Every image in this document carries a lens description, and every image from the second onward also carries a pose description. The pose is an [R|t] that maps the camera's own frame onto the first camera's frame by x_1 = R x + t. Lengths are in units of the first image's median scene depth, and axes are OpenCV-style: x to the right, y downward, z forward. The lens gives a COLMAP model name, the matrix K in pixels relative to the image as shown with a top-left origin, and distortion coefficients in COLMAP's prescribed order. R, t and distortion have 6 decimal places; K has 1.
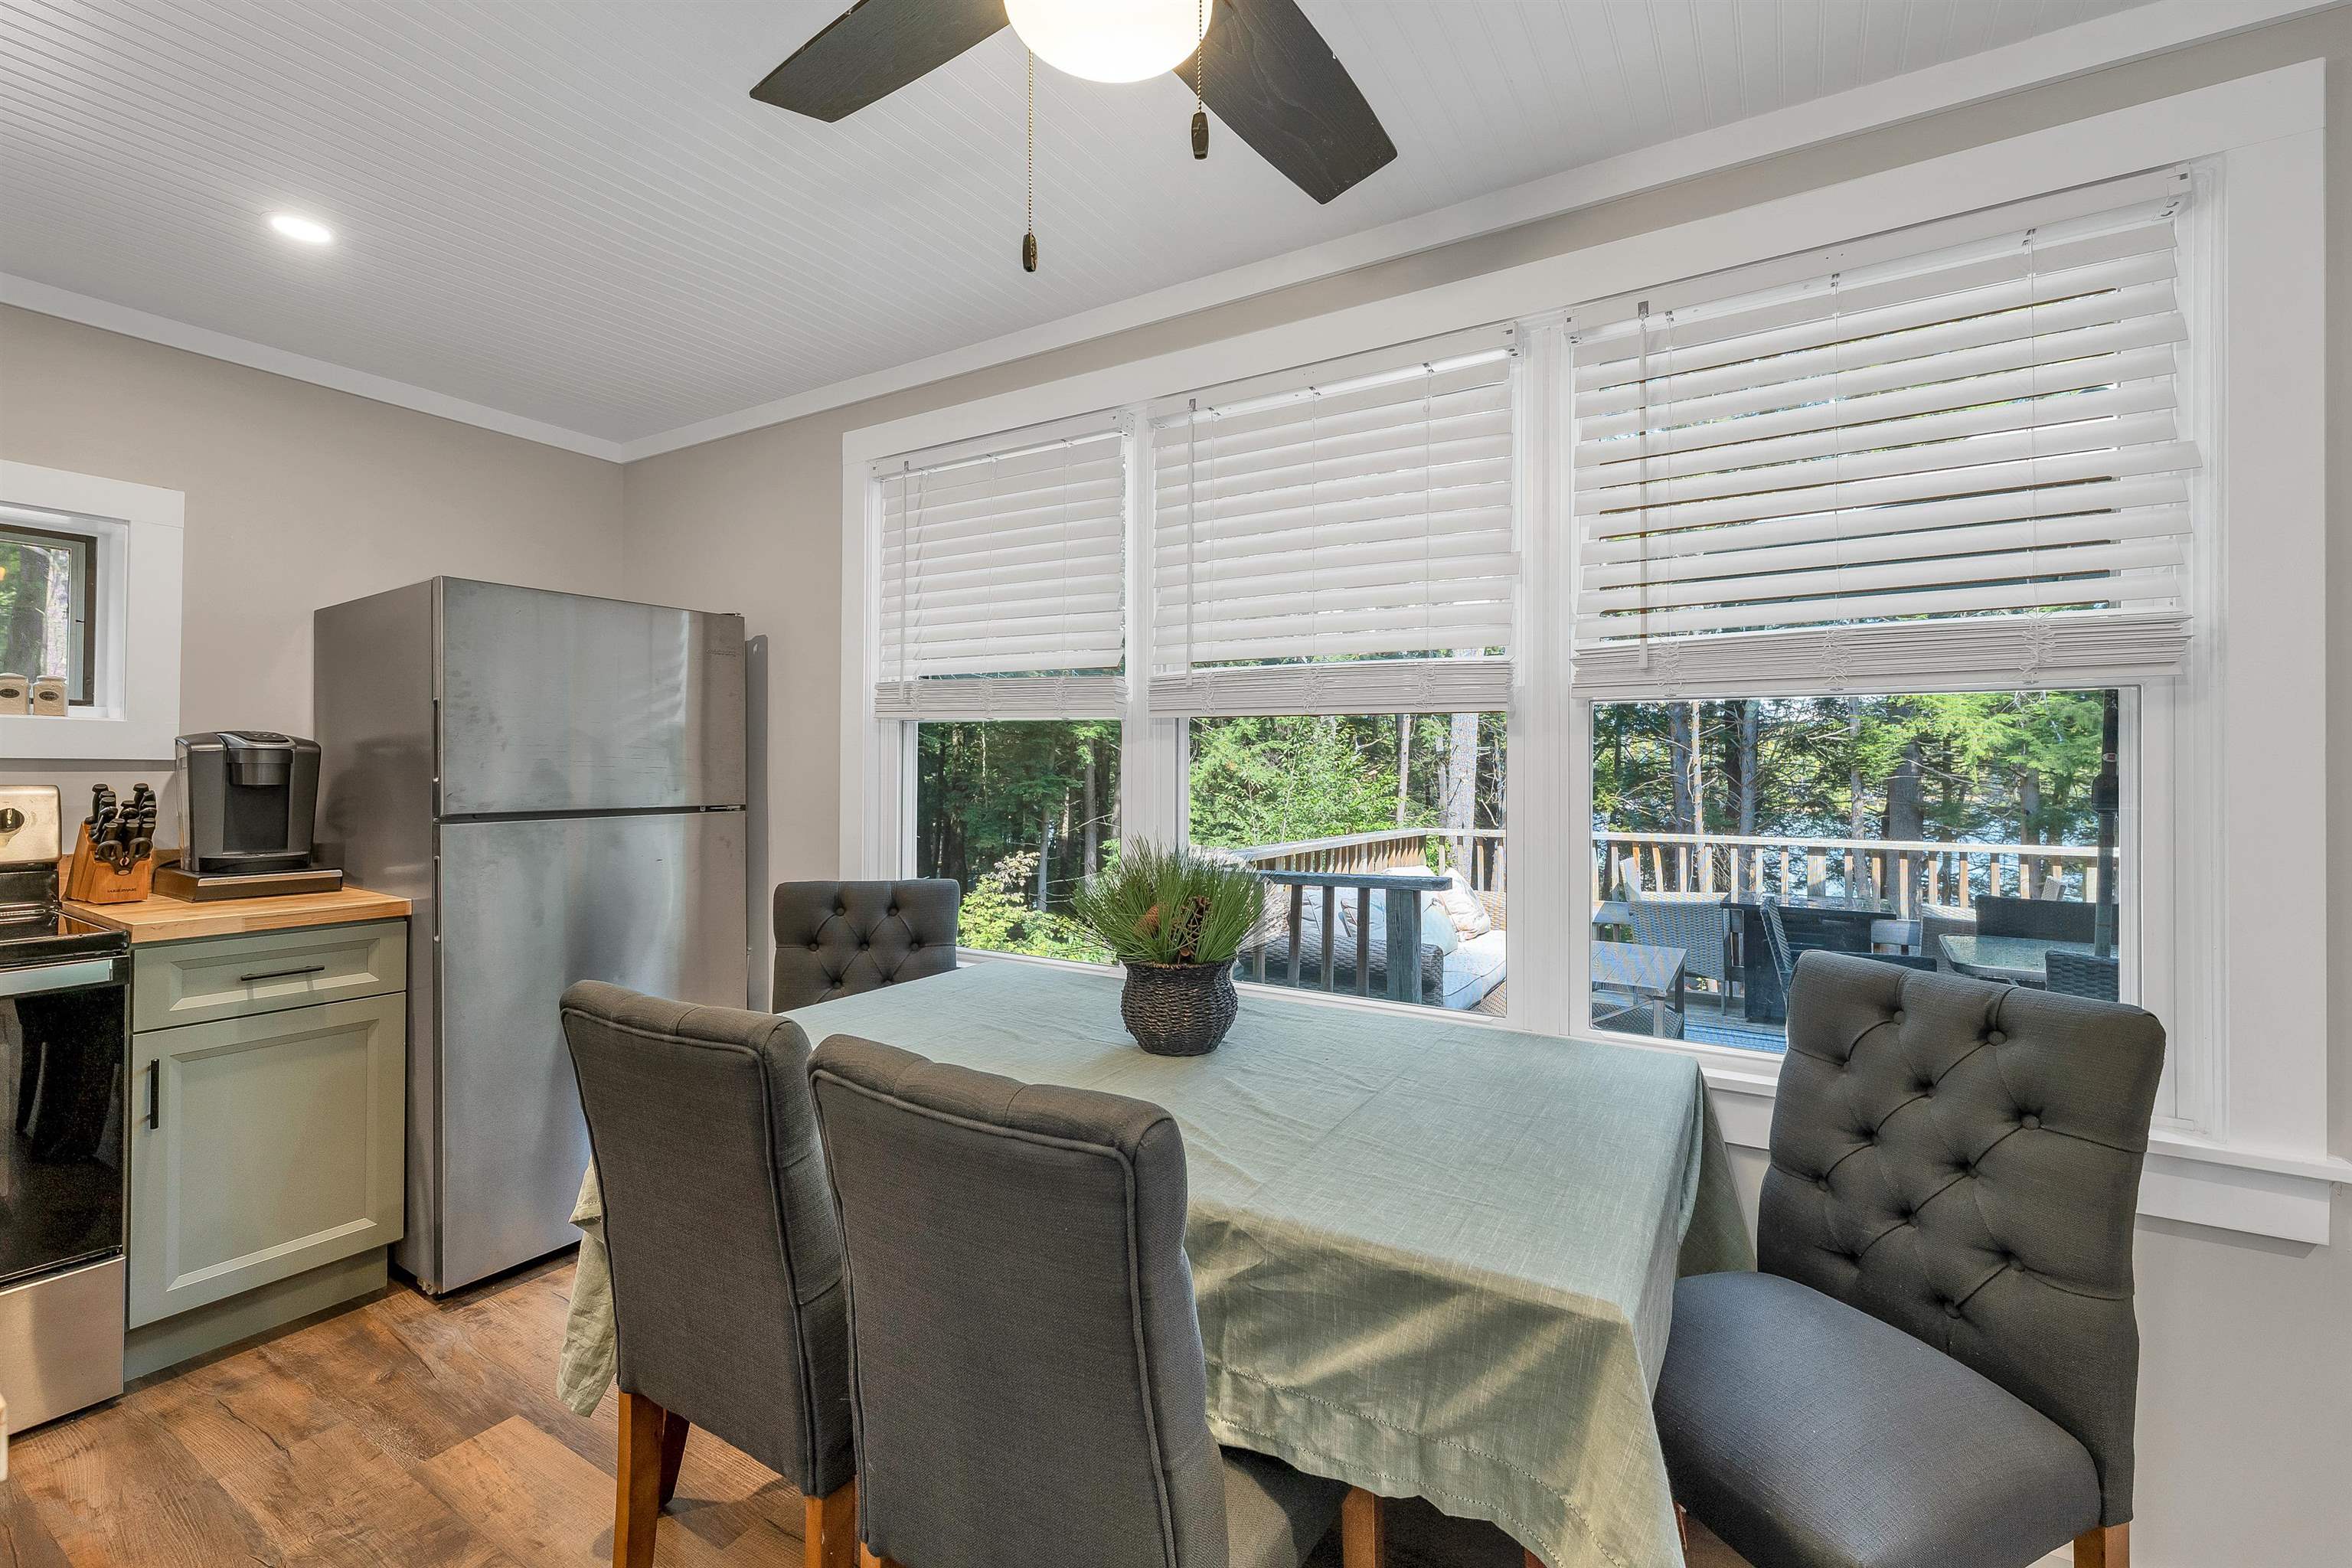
lens RADIAL K [[984.5, 0, 1177.4], [0, 984.5, 761.8], [0, 0, 1]] dist [-0.000511, 0.000487]
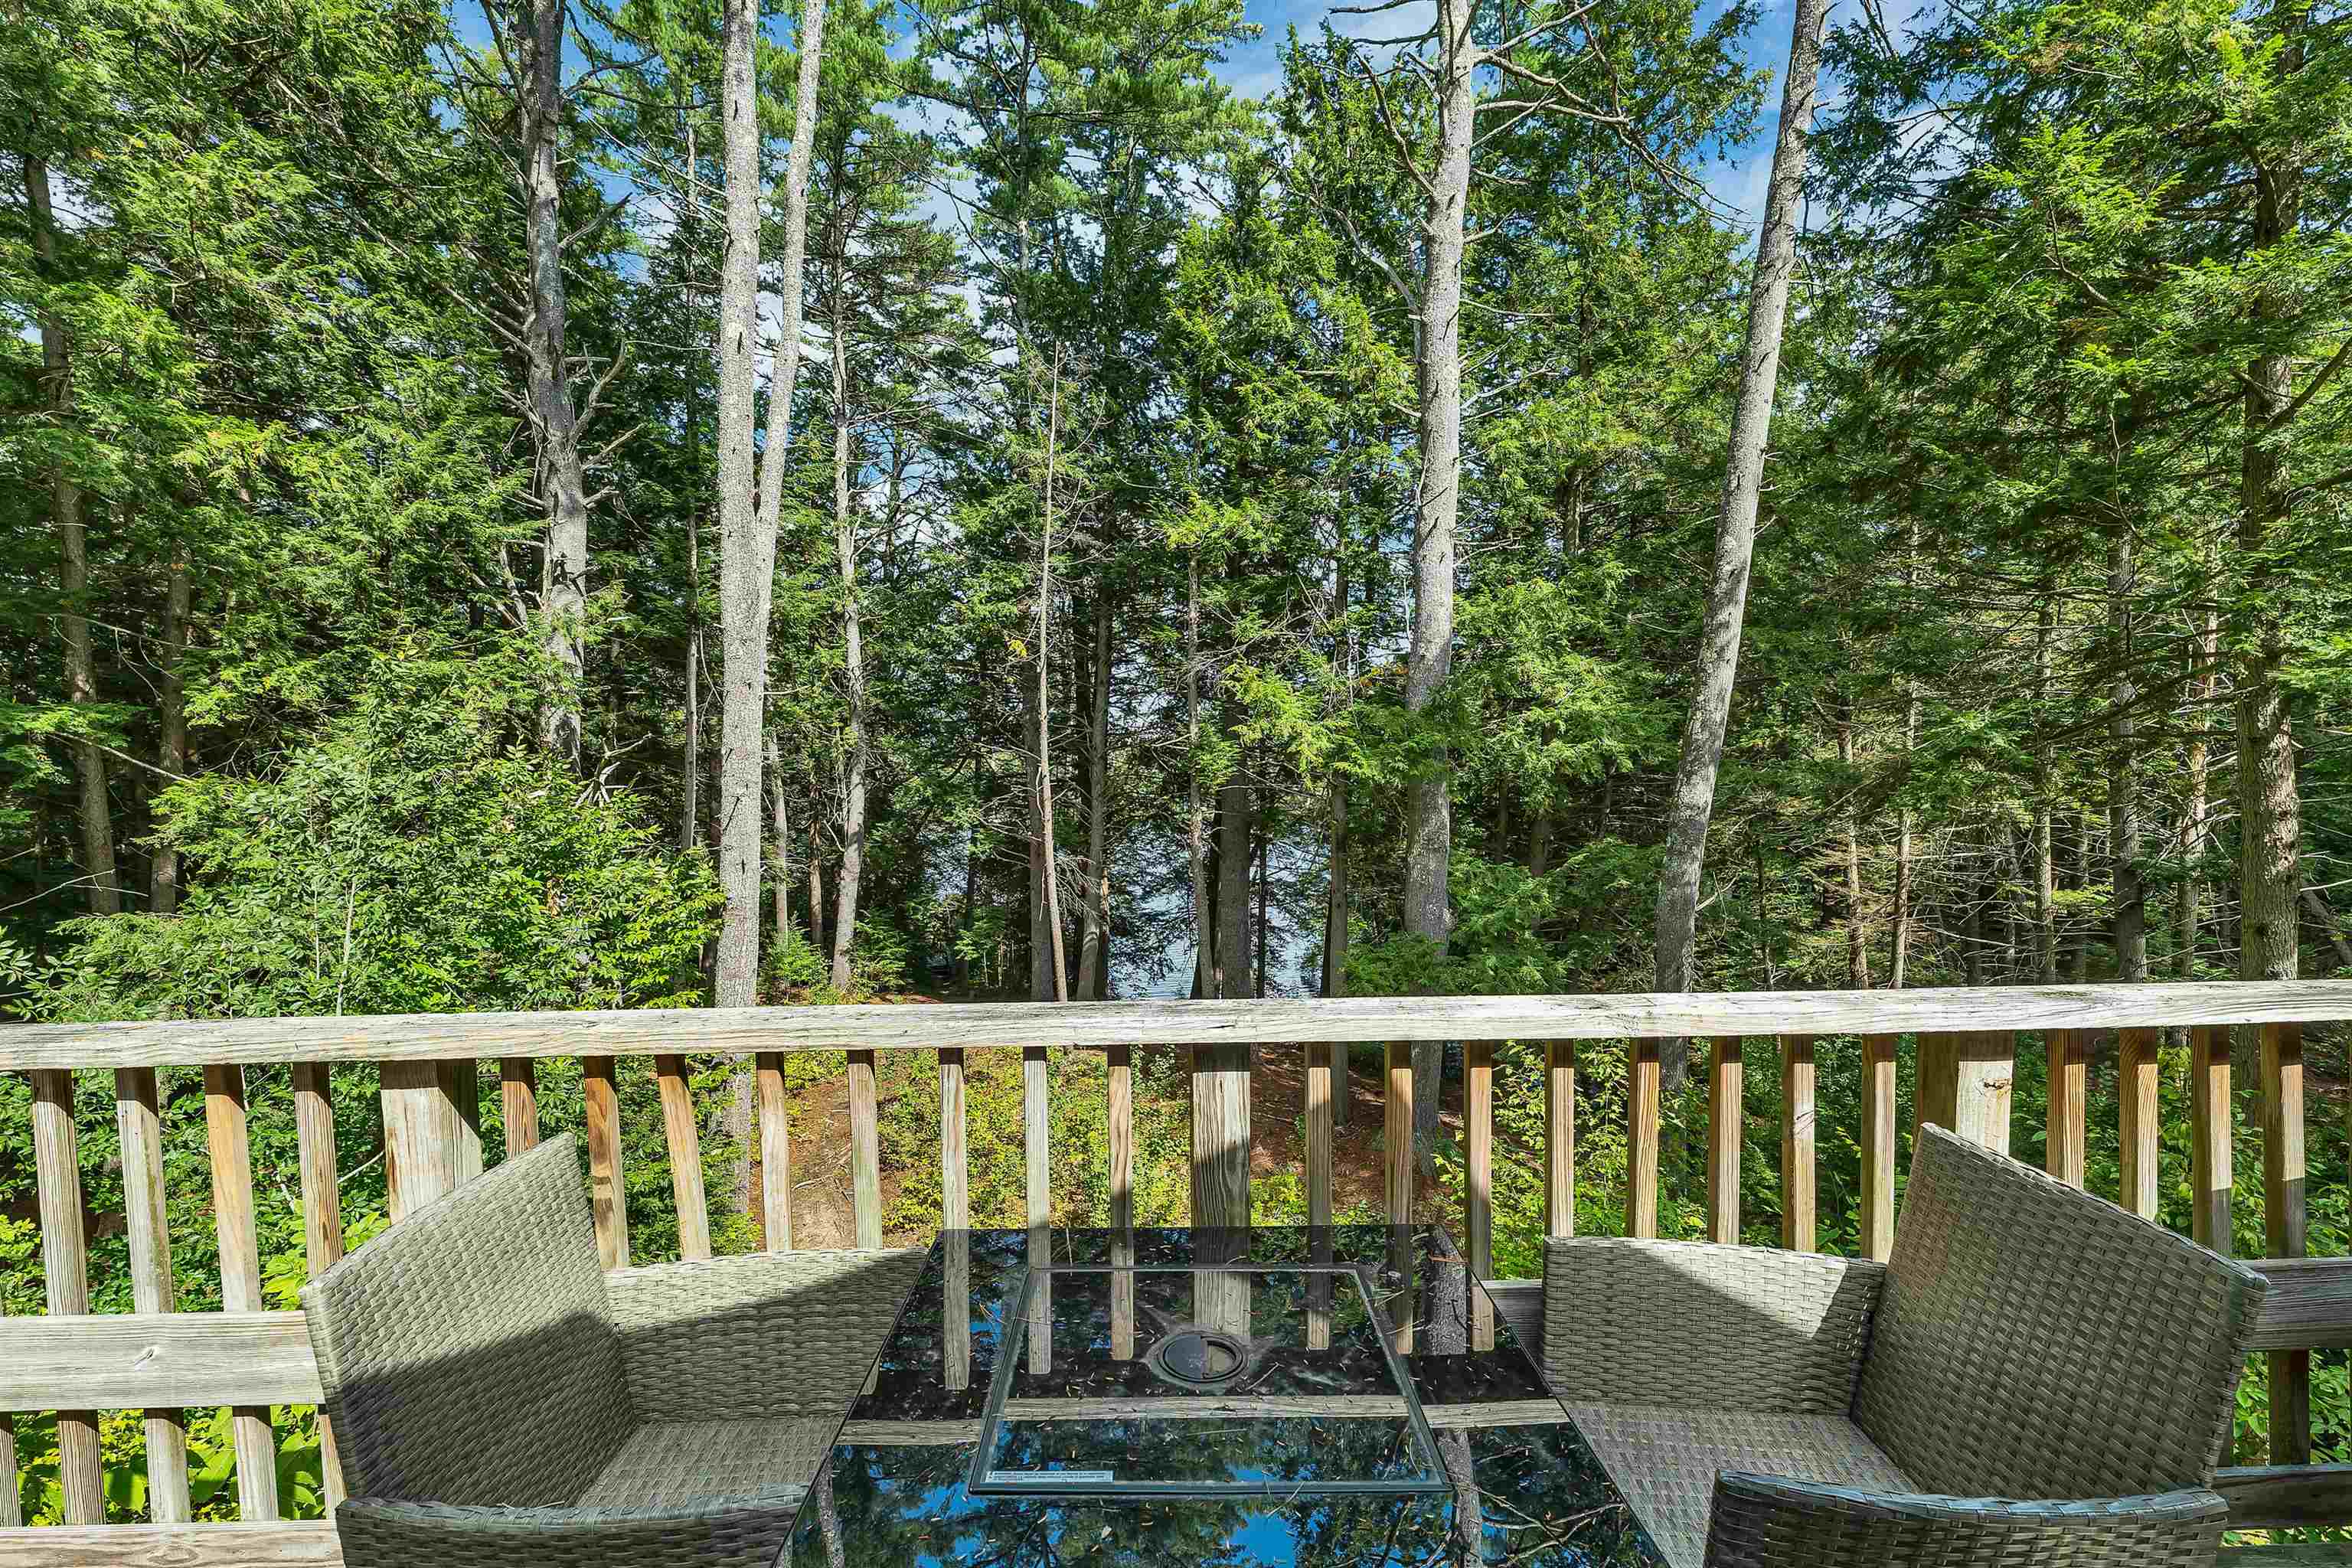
lens RADIAL K [[1023.6, 0, 1151.2], [0, 1023.6, 841.1], [0, 0, 1]] dist [-0.001174, -0.000104]
pose [[0.841252, -0.039464, 0.539201, 1.149555], [0.005919, 0.997945, 0.063805, 0.036673], [-0.540611, -0.050485, 0.839757, 1.846293]]
